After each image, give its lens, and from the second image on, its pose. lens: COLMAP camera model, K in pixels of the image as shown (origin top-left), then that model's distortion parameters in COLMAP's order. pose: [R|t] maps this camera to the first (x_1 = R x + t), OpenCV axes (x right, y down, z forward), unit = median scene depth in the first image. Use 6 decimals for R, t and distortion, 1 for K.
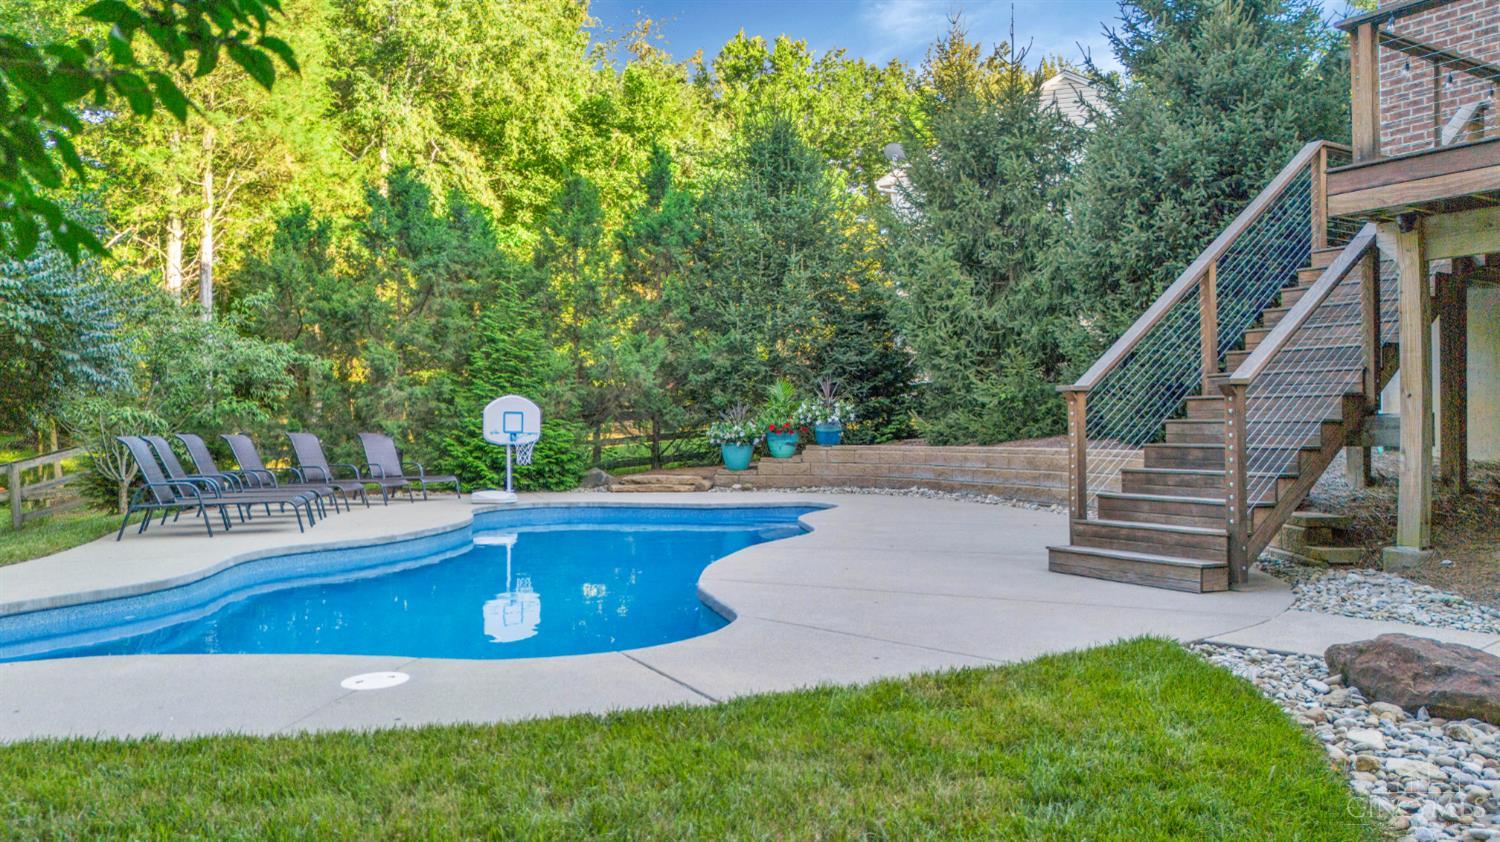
lens RADIAL K [[1114.1, 0, 750.0], [0, 1114.1, 421.0], [0, 0, 1]] dist [0.078203, -0.001852]
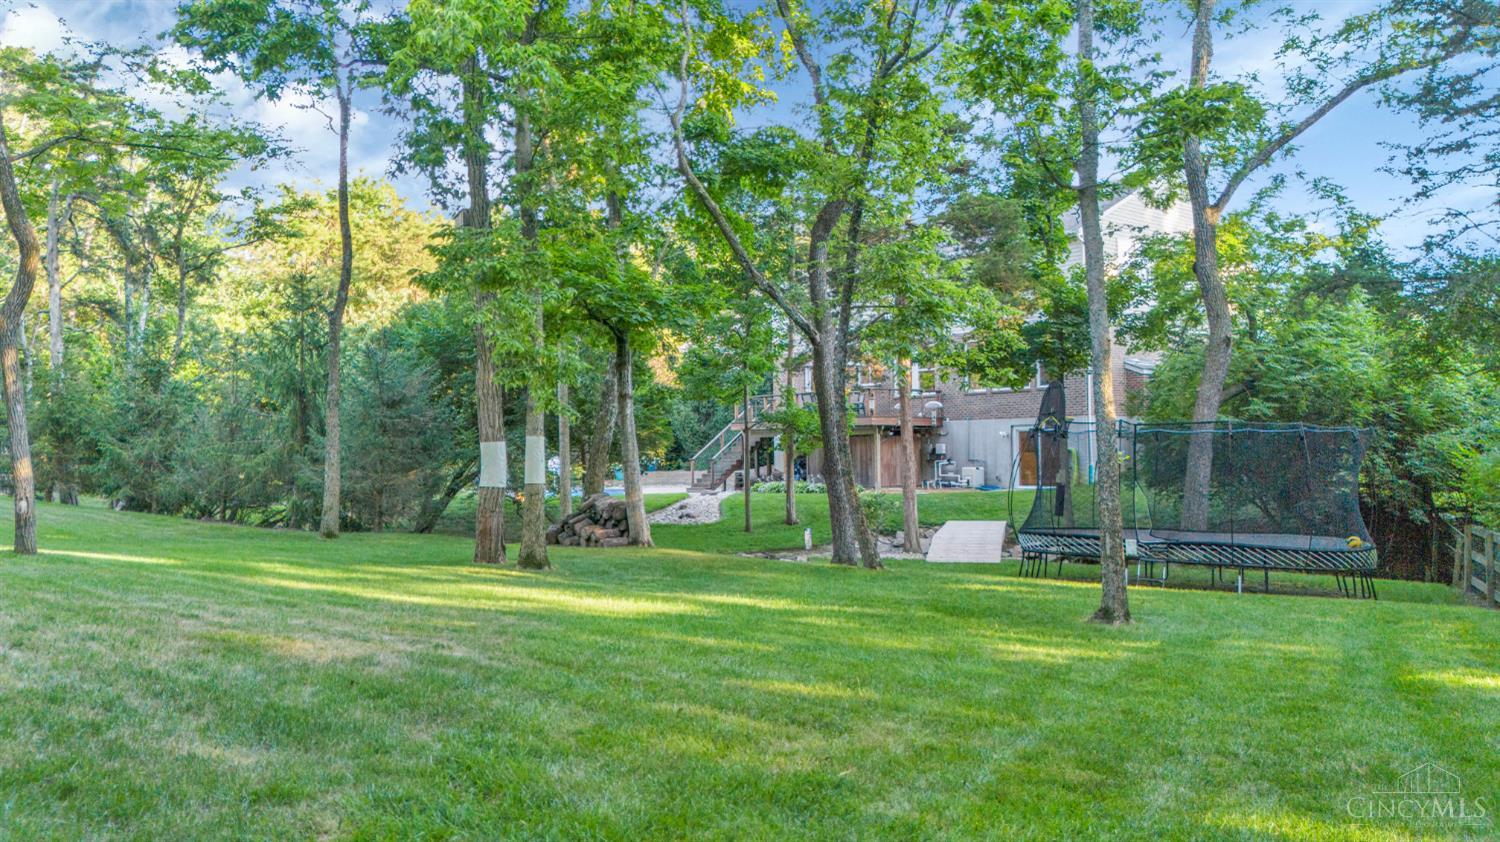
lens RADIAL K [[1114.1, 0, 750.0], [0, 1114.1, 421.0], [0, 0, 1]] dist [0.078203, -0.001852]
pose [[0.989493, 0.001390, 0.144573, -0.098882], [0.002389, 0.999660, -0.025963, -0.032888], [-0.144559, 0.026035, 0.989154, -1.963502]]
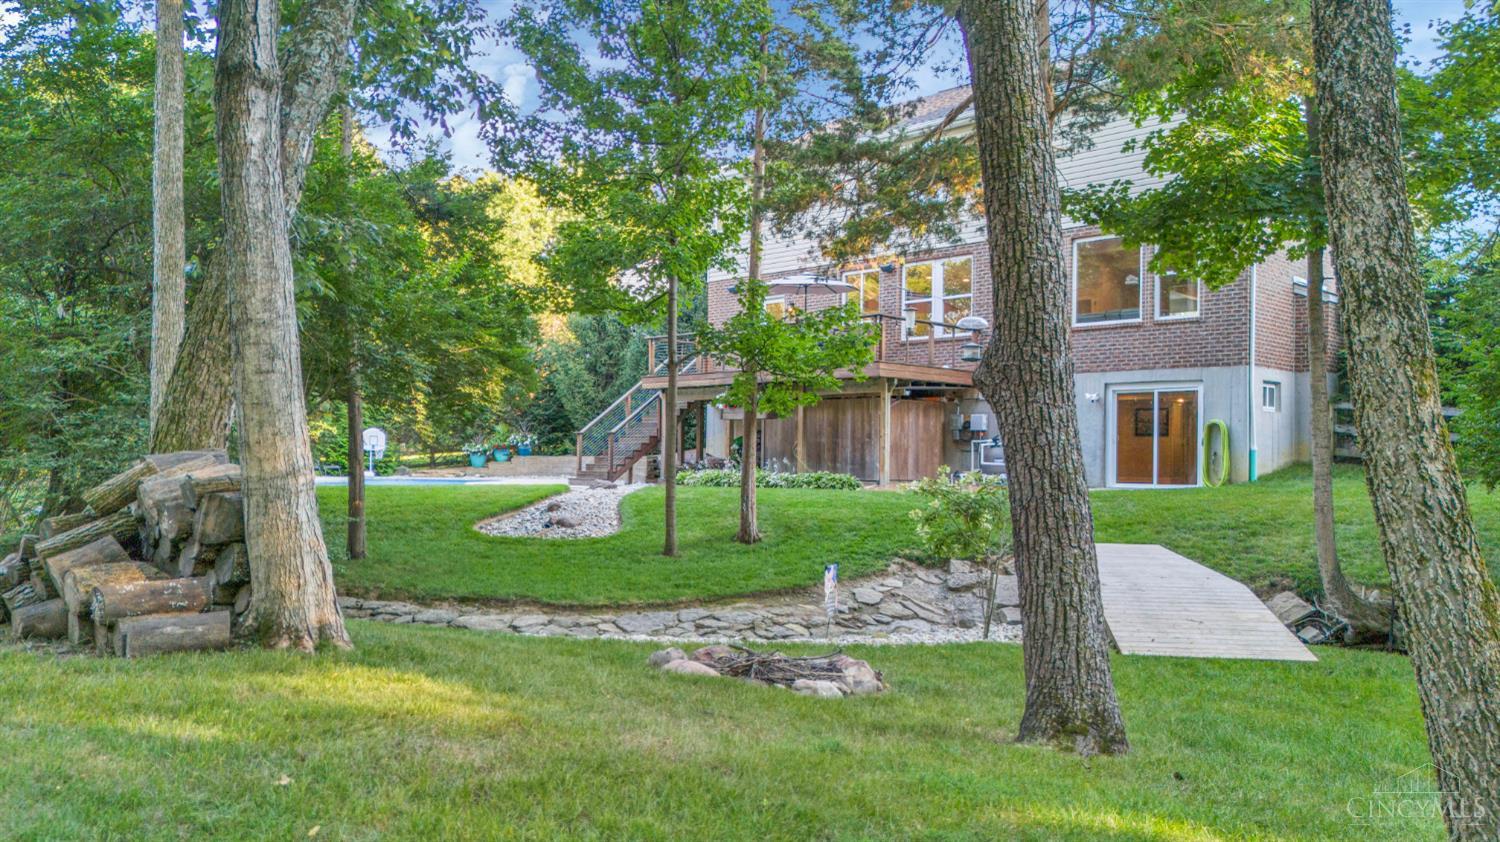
lens RADIAL K [[1114.1, 0, 750.0], [0, 1114.1, 421.0], [0, 0, 1]] dist [0.078203, -0.001852]
pose [[0.974602, 0.026114, 0.222417, 0.015498], [-0.019496, 0.999301, -0.031899, 0.015369], [-0.223095, 0.026752, 0.974430, -1.083772]]
